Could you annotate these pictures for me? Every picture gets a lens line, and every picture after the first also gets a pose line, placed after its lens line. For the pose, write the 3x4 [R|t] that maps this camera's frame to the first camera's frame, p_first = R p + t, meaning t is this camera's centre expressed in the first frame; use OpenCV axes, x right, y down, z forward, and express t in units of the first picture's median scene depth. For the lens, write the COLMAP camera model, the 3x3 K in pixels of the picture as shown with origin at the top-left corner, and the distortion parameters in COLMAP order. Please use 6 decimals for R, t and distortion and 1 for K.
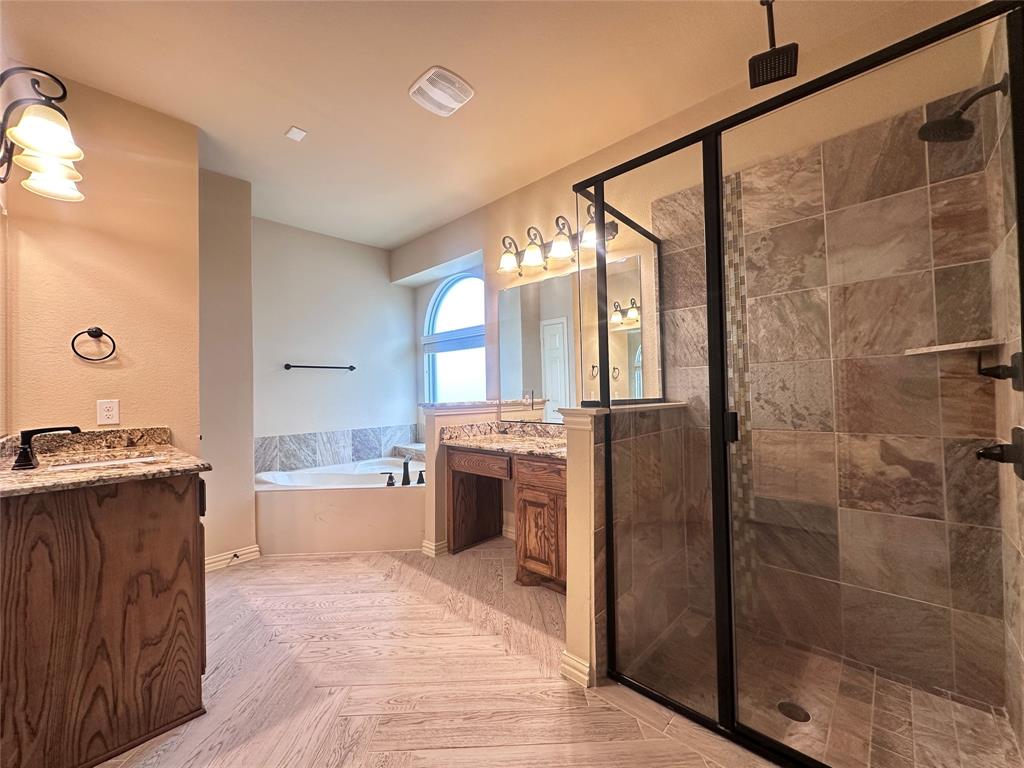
lens RADIAL K [[409.8, 0, 512.0], [0, 409.8, 384.0], [0, 0, 1]] dist [-0.001109, 0.000219]
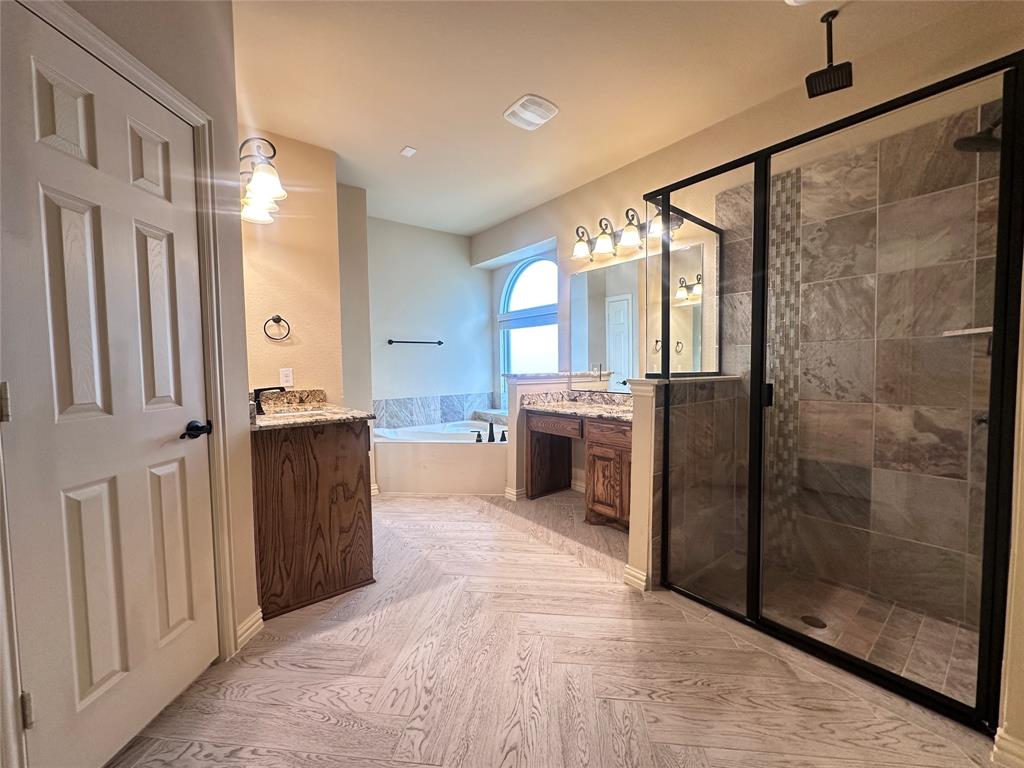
lens RADIAL K [[409.8, 0, 512.0], [0, 409.8, 384.0], [0, 0, 1]] dist [-0.001109, 0.000219]
pose [[0.989848, 0.015593, -0.141274, -0.049299], [-0.005838, 0.997585, 0.069206, -0.009116], [0.142012, -0.067679, 0.987549, -0.253726]]
